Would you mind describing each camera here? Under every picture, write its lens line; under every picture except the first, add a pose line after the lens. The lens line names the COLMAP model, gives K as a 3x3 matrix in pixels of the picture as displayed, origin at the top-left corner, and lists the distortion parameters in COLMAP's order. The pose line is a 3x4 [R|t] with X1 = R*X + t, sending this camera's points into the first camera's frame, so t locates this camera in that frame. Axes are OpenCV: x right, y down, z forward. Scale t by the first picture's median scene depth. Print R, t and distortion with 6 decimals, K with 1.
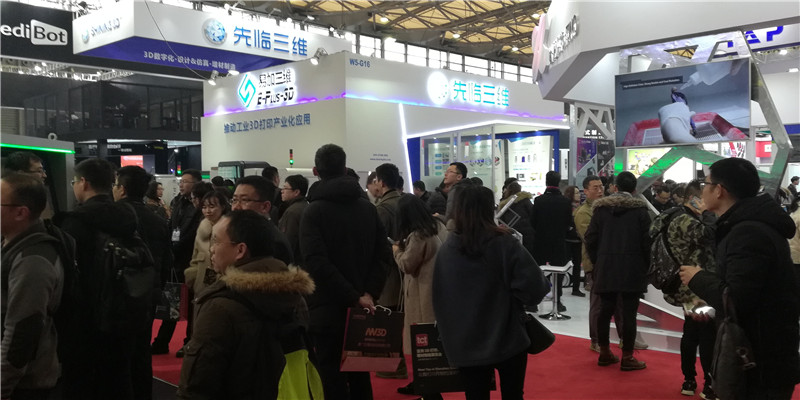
lens RADIAL K [[694.0, 0, 400.8], [0, 694.0, 199.9], [0, 0, 1]] dist [0.015096, 0.010407]
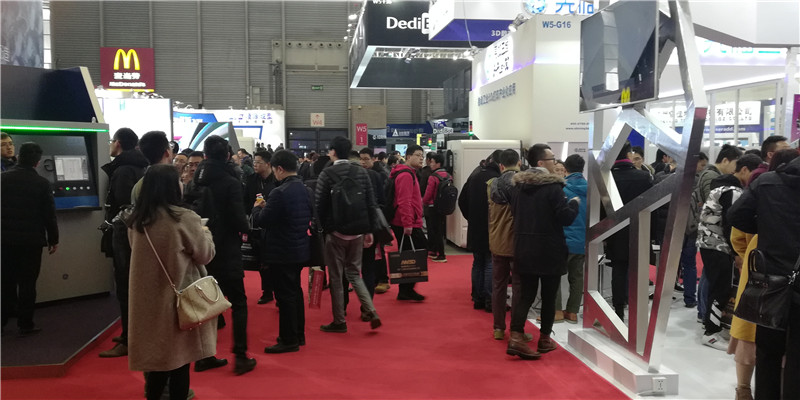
lens RADIAL K [[694.0, 0, 400.8], [0, 694.0, 199.6], [0, 0, 1]] dist [0.015096, 0.010407]
pose [[0.783563, 0.041329, -0.619936, 0.190509], [-0.015274, 0.998765, 0.047278, -0.002377], [0.621125, -0.027577, 0.783227, 0.072075]]
